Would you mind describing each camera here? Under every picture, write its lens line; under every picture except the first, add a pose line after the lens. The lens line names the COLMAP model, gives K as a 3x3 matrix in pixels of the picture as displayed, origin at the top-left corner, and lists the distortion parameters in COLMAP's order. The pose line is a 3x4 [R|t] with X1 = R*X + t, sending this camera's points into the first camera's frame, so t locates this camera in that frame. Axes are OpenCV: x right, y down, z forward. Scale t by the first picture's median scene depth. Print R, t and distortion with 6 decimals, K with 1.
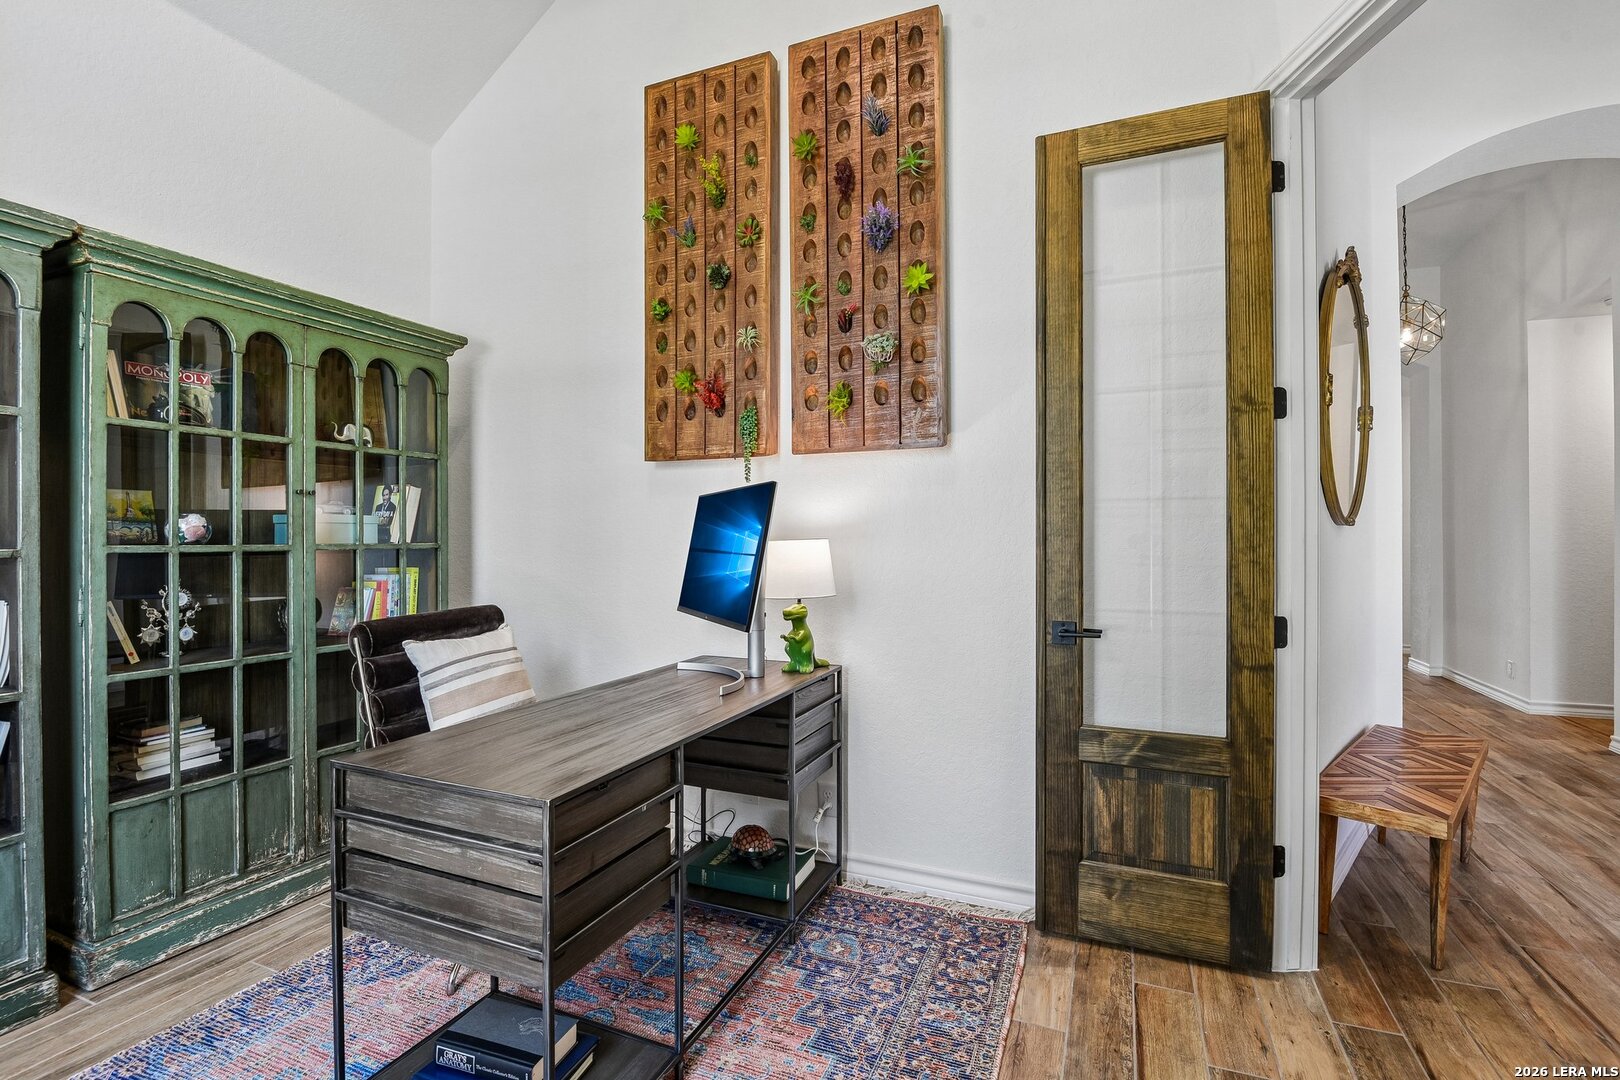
lens RADIAL K [[752.1, 0, 804.5], [0, 752.1, 537.9], [0, 0, 1]] dist [0.004427, -0.000292]
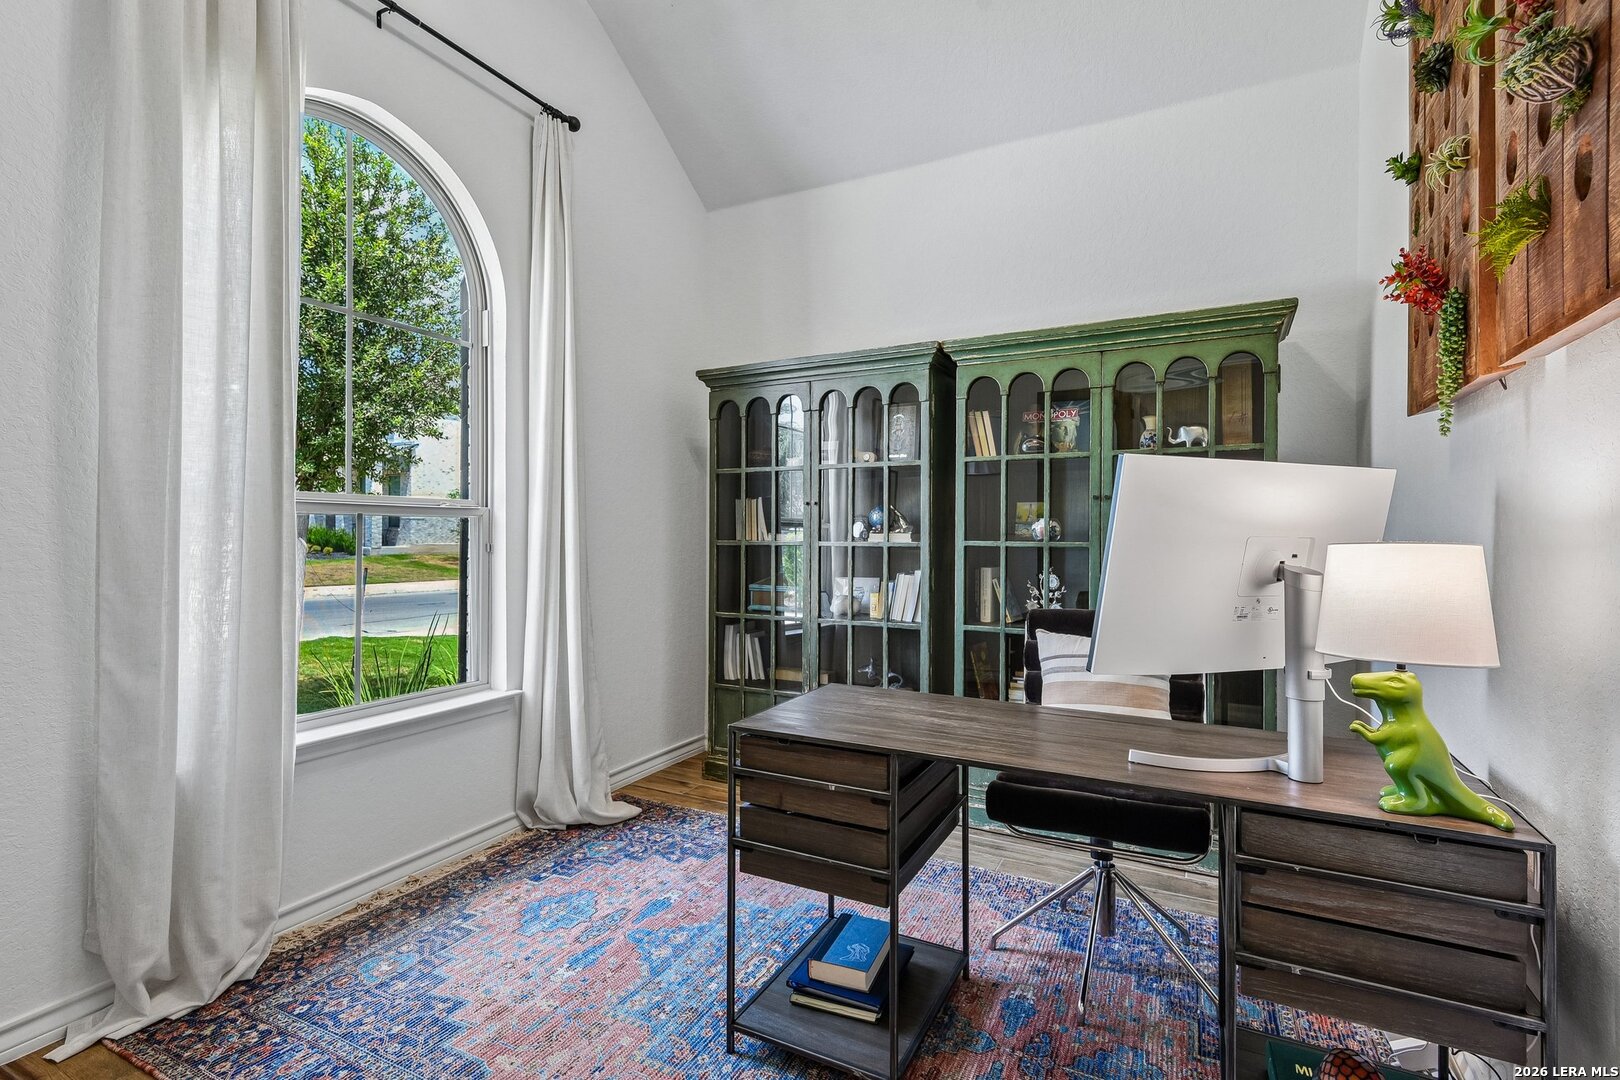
lens RADIAL K [[752.1, 0, 810.1], [0, 752.1, 535.9], [0, 0, 1]] dist [0.004427, -0.000292]
pose [[-0.062383, -0.005227, -0.998039, 0.537887], [-0.012350, 0.999914, -0.004465, 0.010297], [0.997976, 0.012047, -0.062442, 0.667941]]
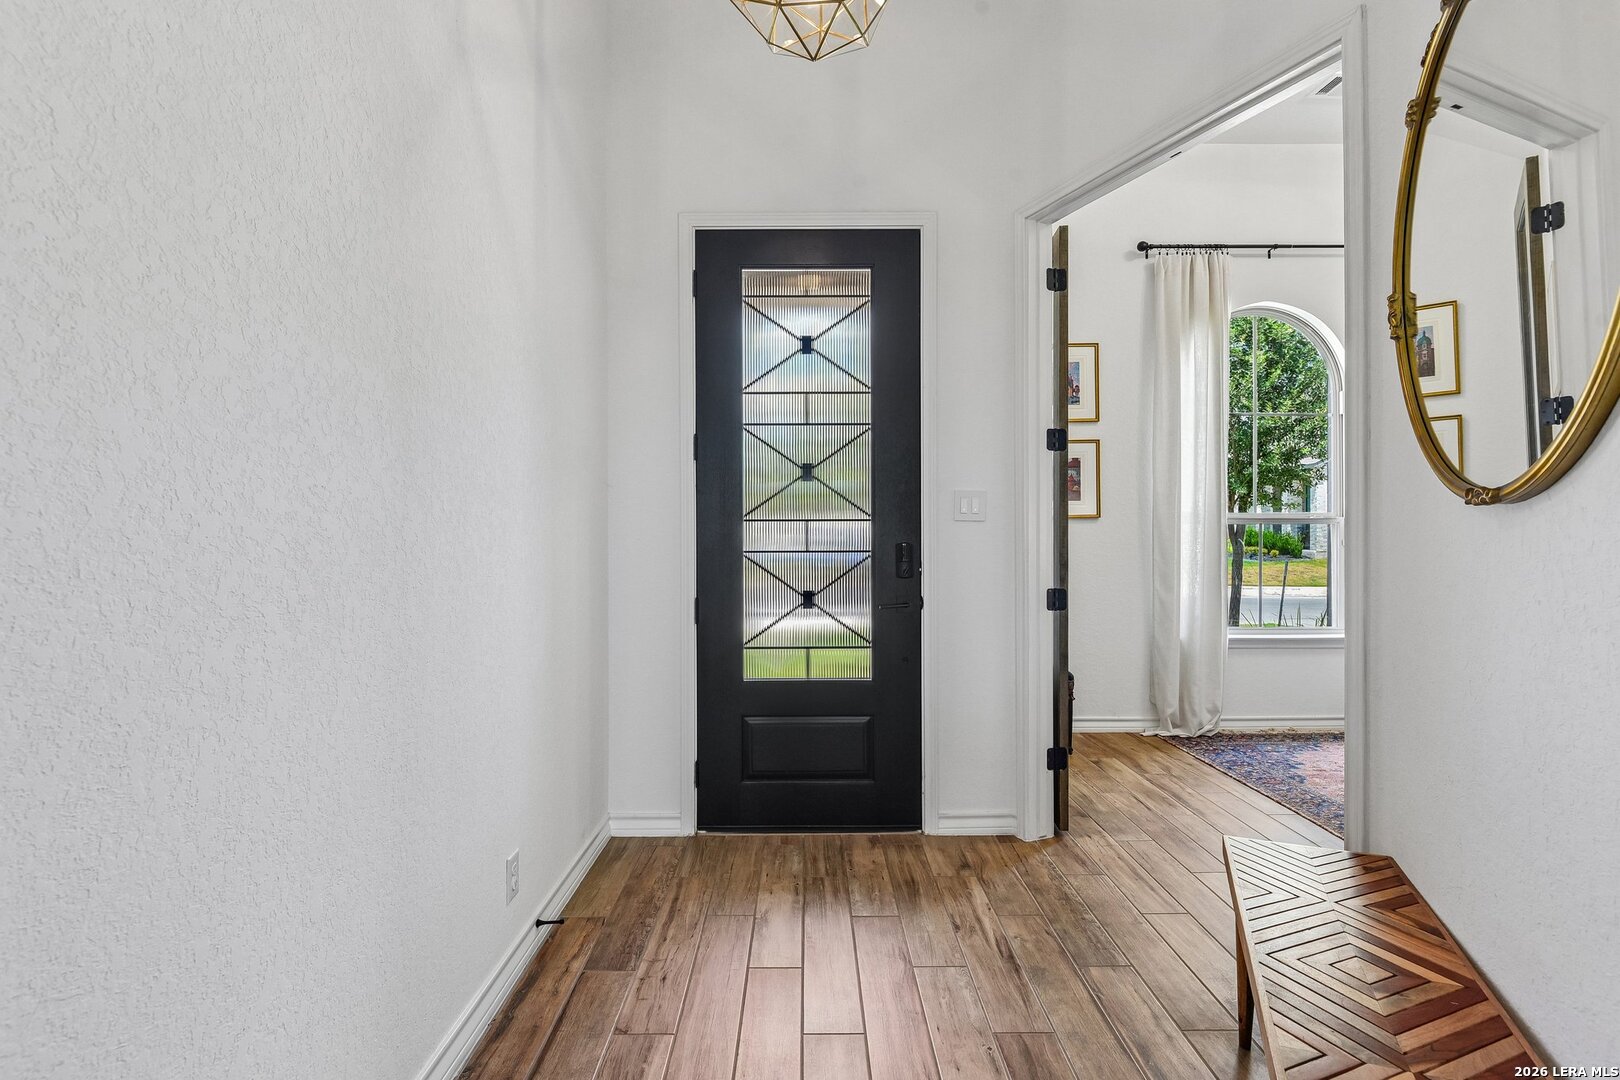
lens RADIAL K [[794.0, 0, 813.2], [0, 794.0, 538.4], [0, 0, 1]] dist [-0.002912, -0.000215]
pose [[-0.918660, -0.002520, -0.395042, 1.259275], [-0.004086, 0.999987, 0.003124, 0.019931], [0.395029, 0.004484, -0.918658, 1.281324]]
